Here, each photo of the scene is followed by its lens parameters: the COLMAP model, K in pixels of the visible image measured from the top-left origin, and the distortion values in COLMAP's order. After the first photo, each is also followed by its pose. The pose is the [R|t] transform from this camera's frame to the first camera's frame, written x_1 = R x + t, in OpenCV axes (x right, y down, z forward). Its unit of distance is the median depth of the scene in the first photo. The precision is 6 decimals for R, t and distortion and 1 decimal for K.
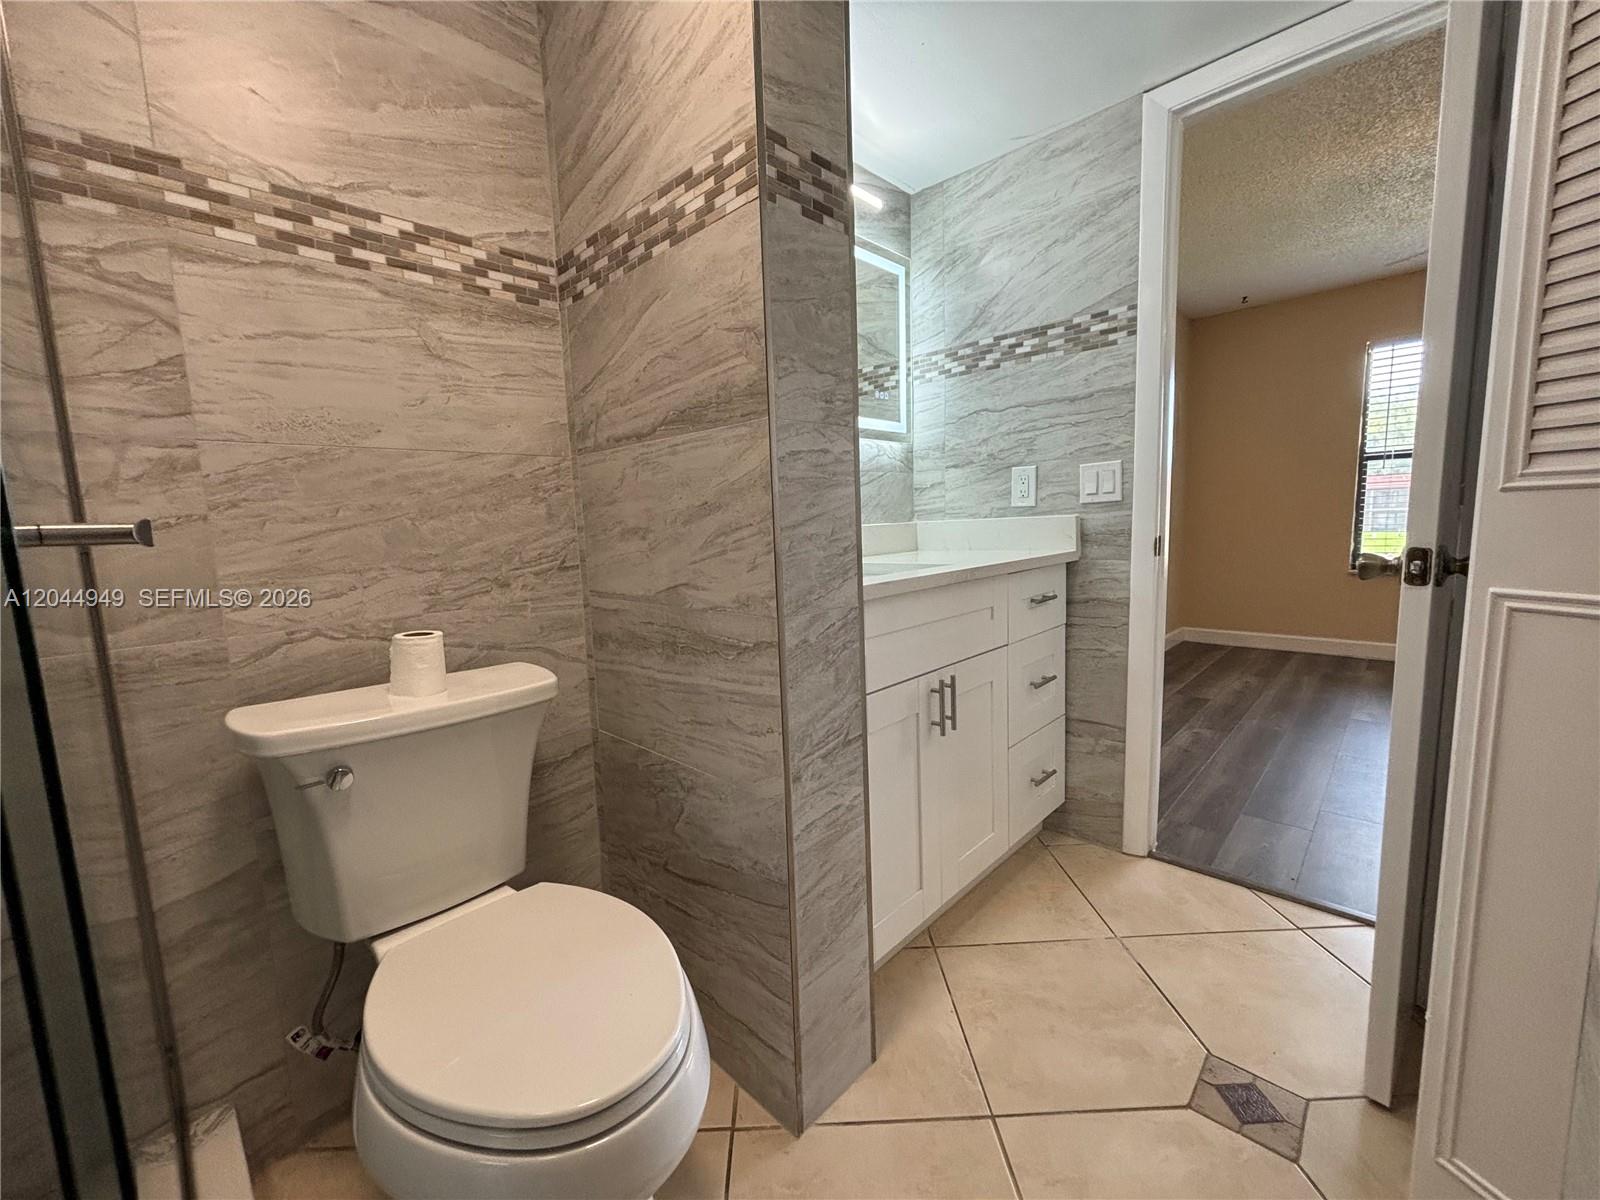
lens RADIAL K [[647.1, 0, 799.8], [0, 647.1, 604.8], [0, 0, 1]] dist [-0.003107, -0.000569]
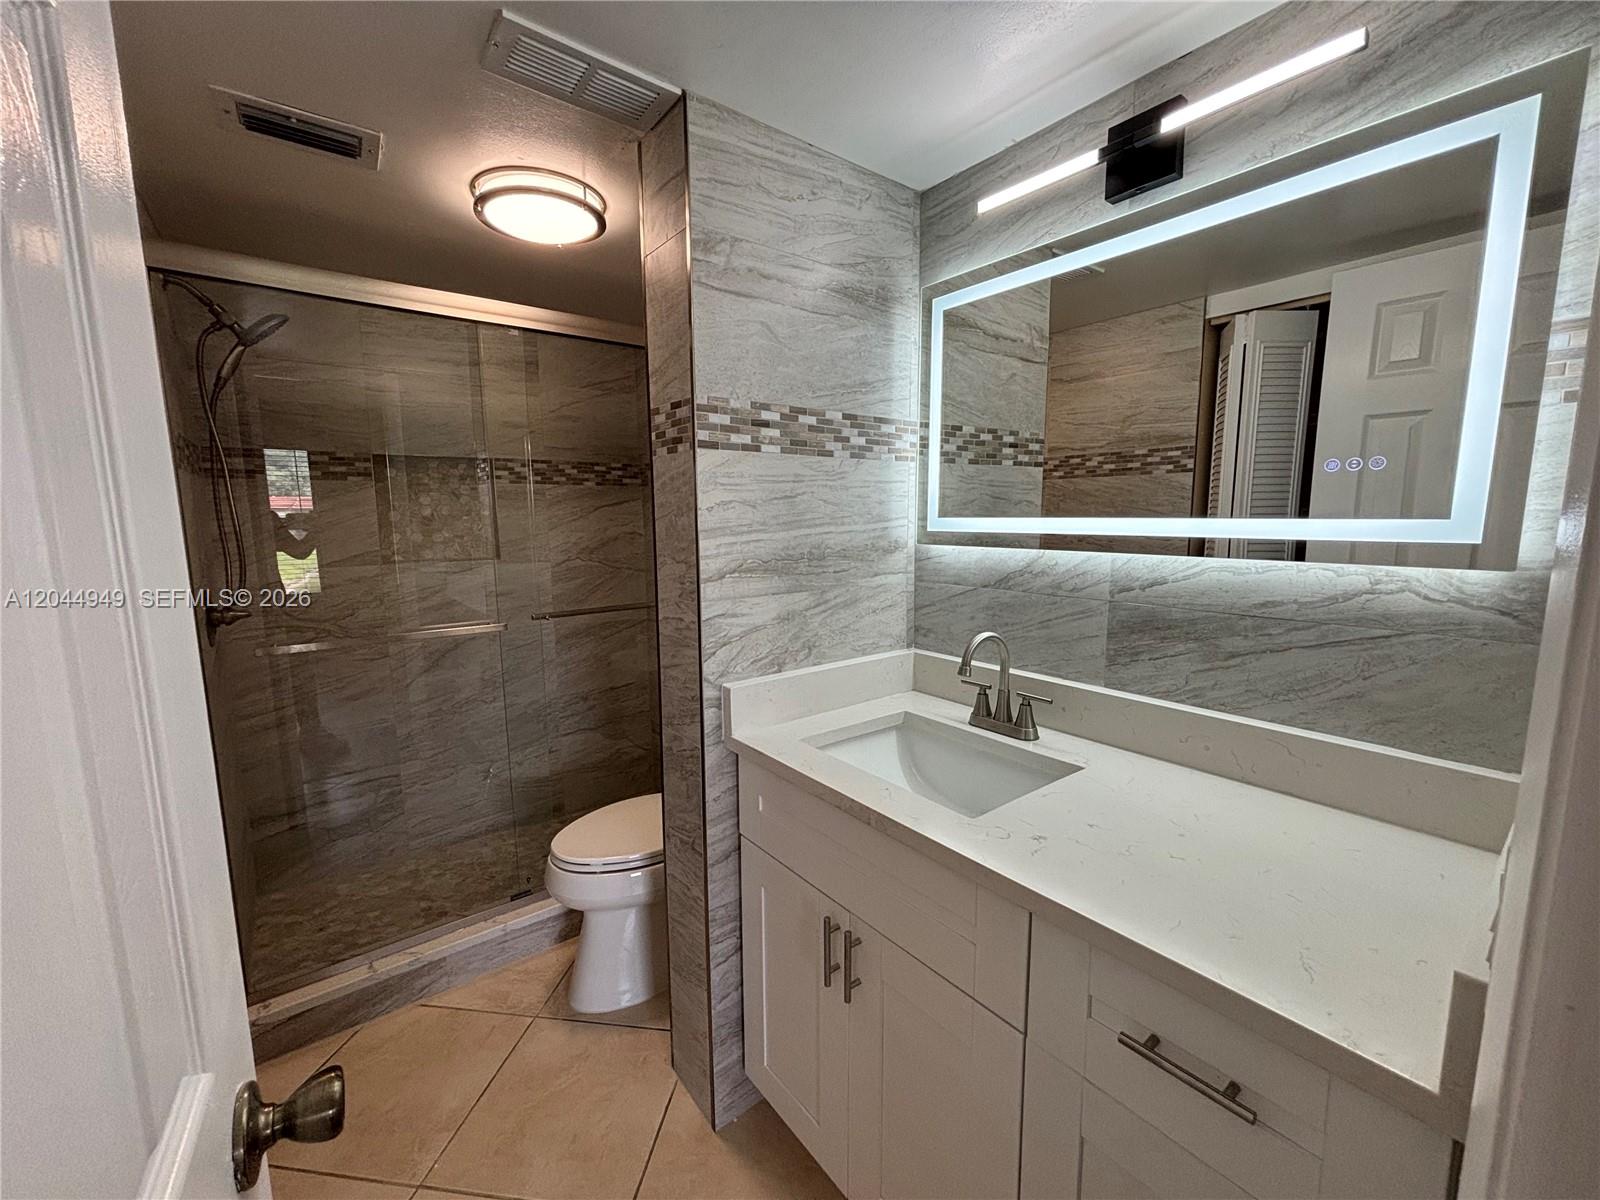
lens RADIAL K [[647.1, 0, 799.8], [0, 647.1, 604.8], [0, 0, 1]] dist [-0.003107, -0.000569]
pose [[-0.151133, 0.172388, -0.973366, 1.416854], [-0.116530, 0.974704, 0.190719, -0.606474], [0.981621, 0.142251, -0.127222, 1.557033]]
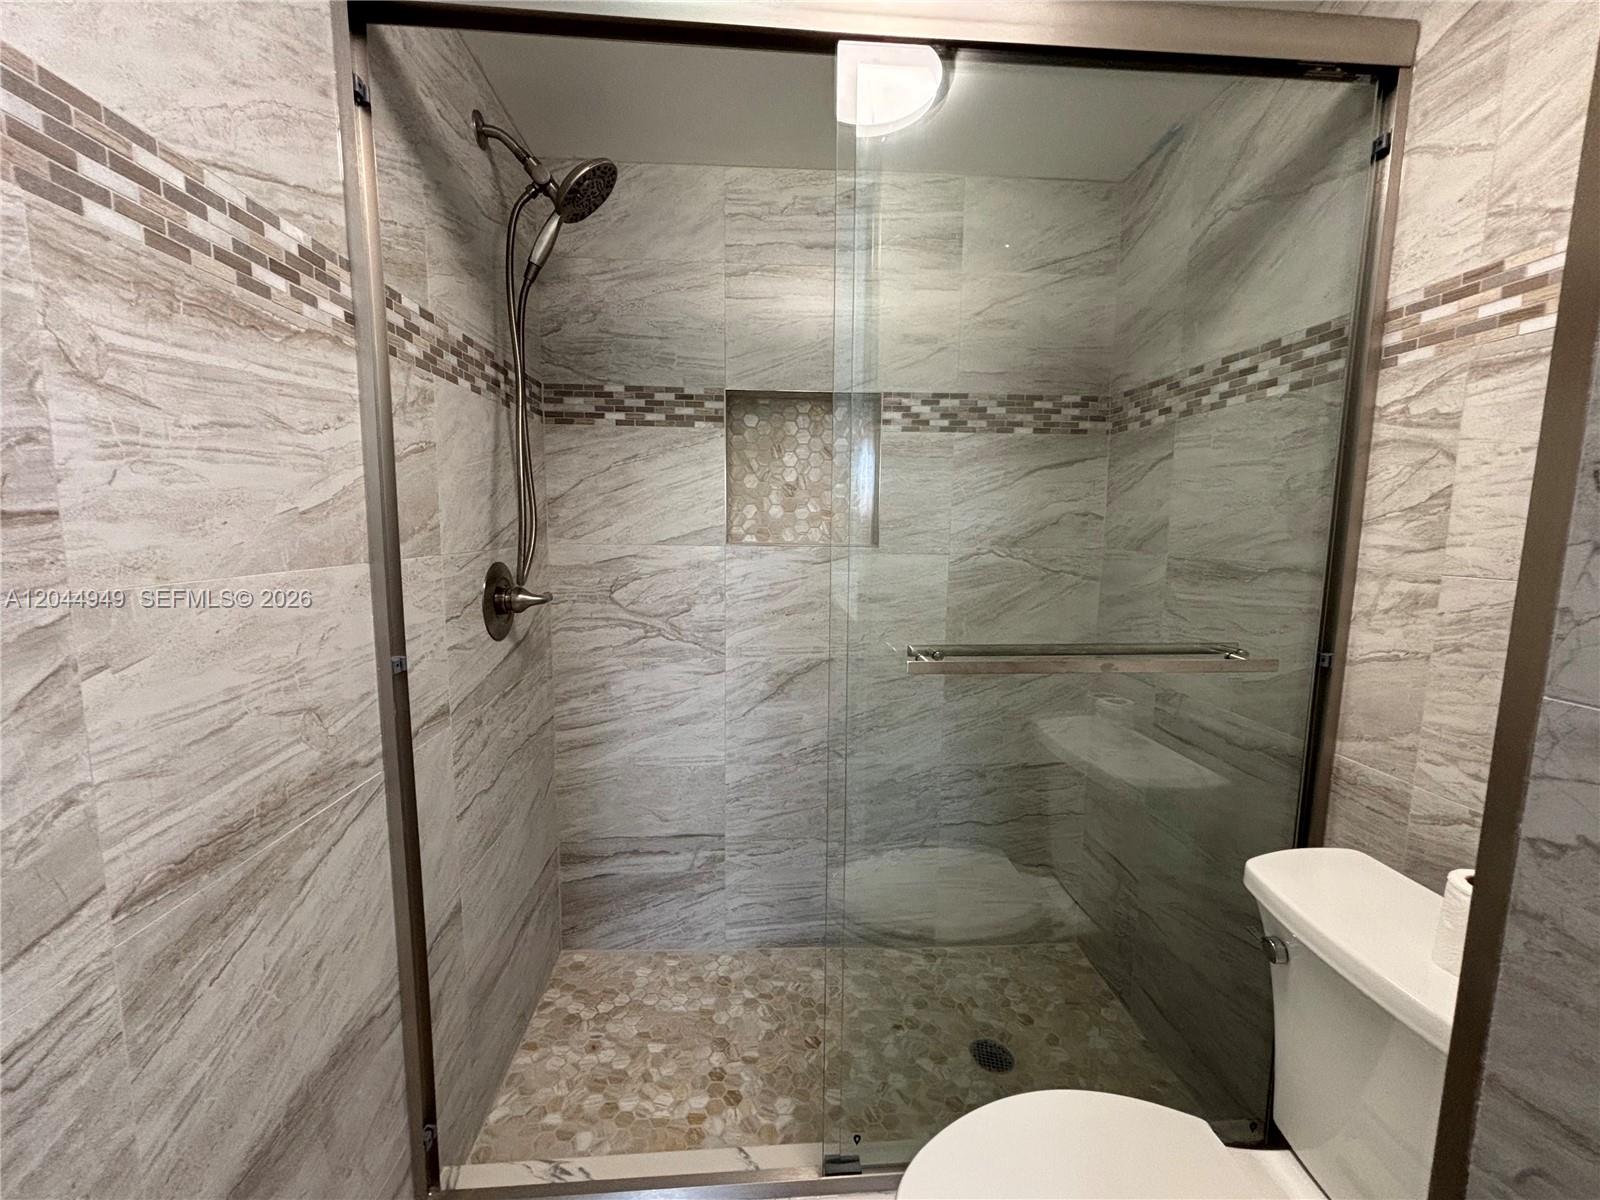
lens RADIAL K [[647.1, 0, 799.8], [0, 647.1, 604.8], [0, 0, 1]] dist [-0.003107, -0.000569]
pose [[-0.674421, 0.116512, -0.729096, 0.360995], [-0.084337, 0.968852, 0.232839, -0.361394], [0.733514, 0.218521, -0.643588, 0.956035]]
